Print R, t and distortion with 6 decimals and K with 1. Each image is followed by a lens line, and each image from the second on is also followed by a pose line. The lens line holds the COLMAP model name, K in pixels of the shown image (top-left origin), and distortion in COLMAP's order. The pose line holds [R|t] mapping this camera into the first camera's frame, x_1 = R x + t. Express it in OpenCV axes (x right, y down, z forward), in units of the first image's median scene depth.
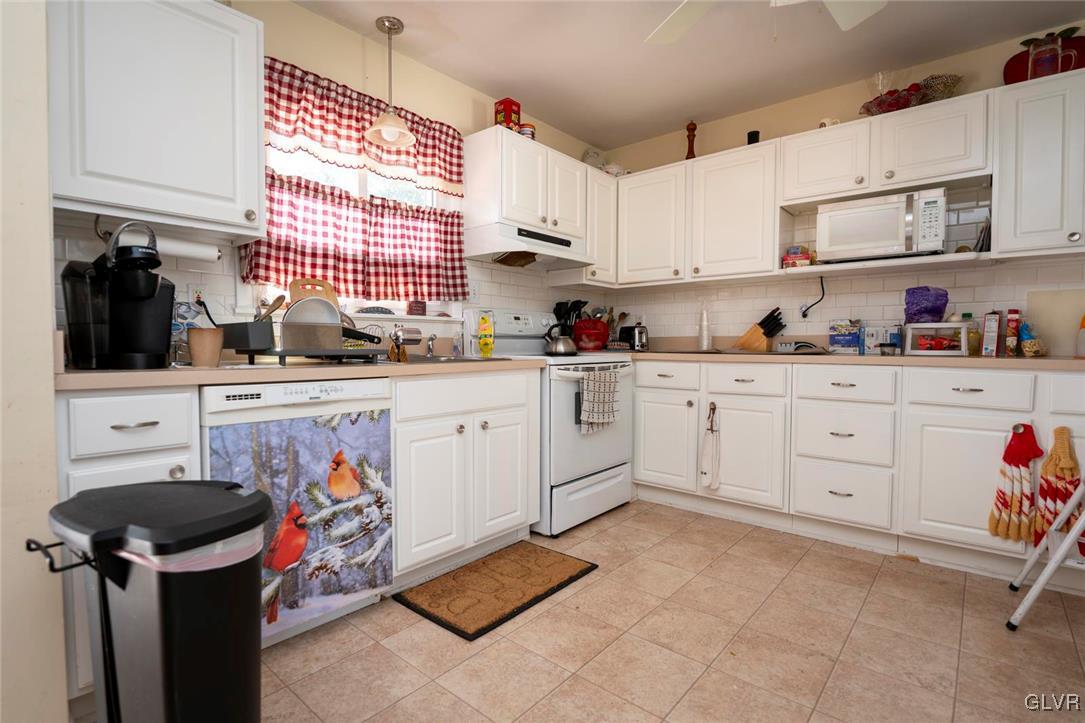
lens RADIAL K [[522.7, 0, 536.9], [0, 522.7, 363.0], [0, 0, 1]] dist [-0.010533, -0.002095]
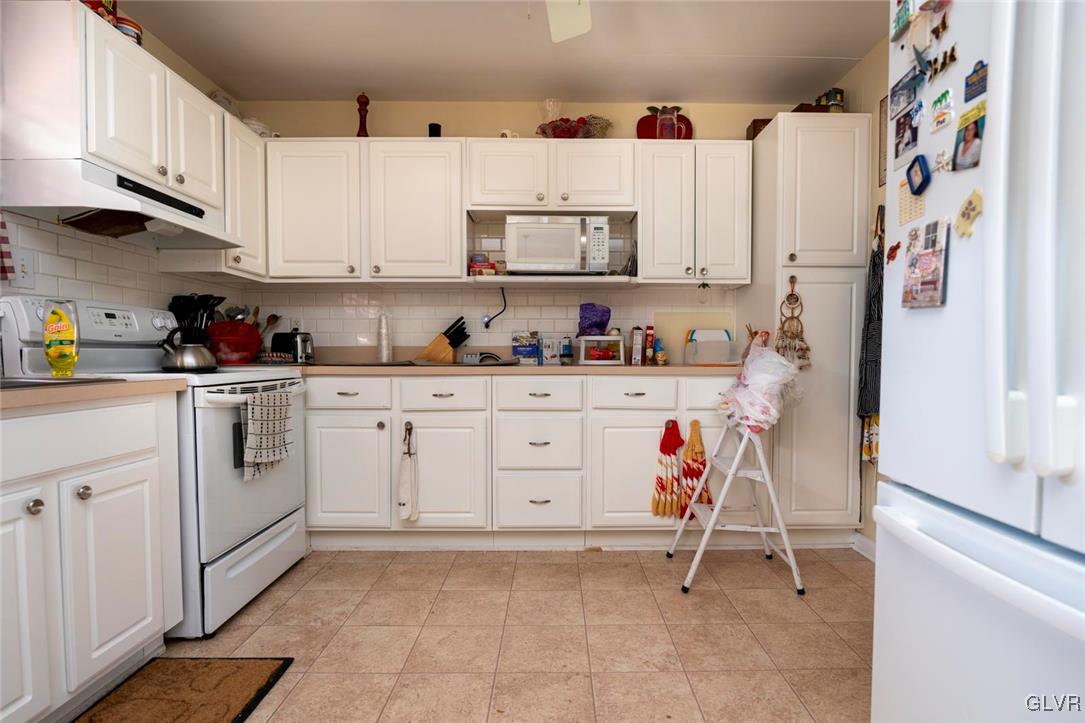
lens RADIAL K [[550.9, 0, 560.7], [0, 550.9, 376.7], [0, 0, 1]] dist [-0.010788, -0.002072]
pose [[0.747245, -0.027241, 0.663990, -0.090032], [0.025329, 0.999601, 0.012505, -0.005709], [-0.664066, 0.007474, 0.747637, 0.155536]]
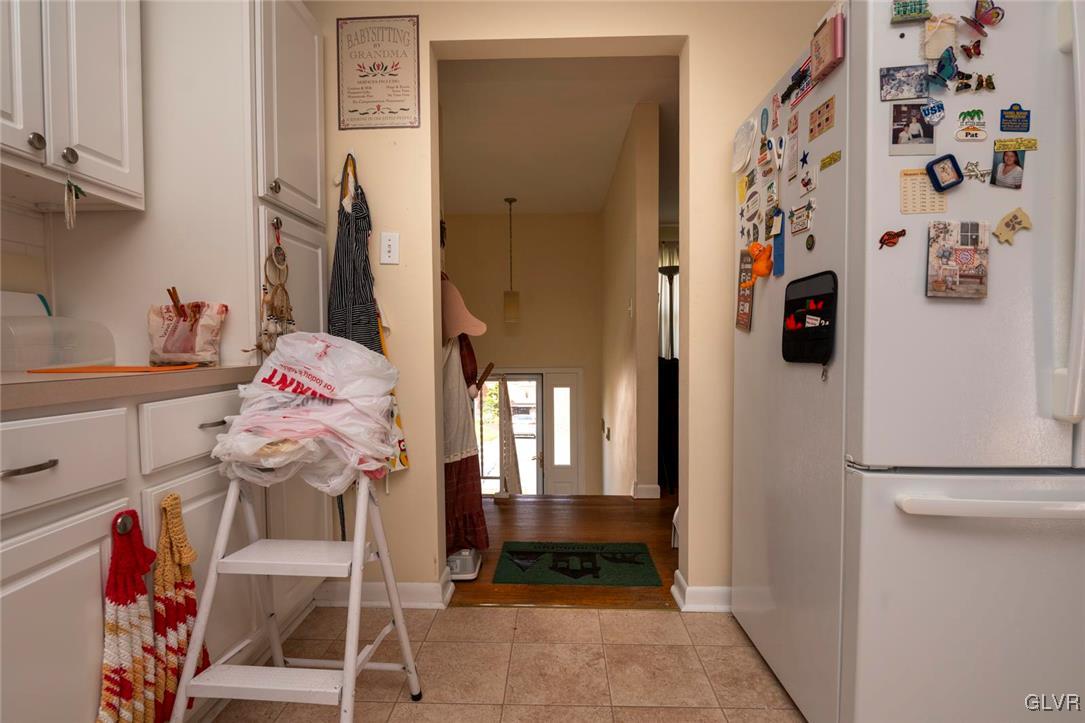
lens RADIAL K [[522.7, 0, 536.9], [0, 522.7, 363.0], [0, 0, 1]] dist [-0.010533, -0.002095]
pose [[-0.631633, -0.026372, 0.774819, 0.252186], [0.034107, 0.997508, 0.061756, -0.029226], [-0.774517, 0.065434, -0.629159, 0.774819]]
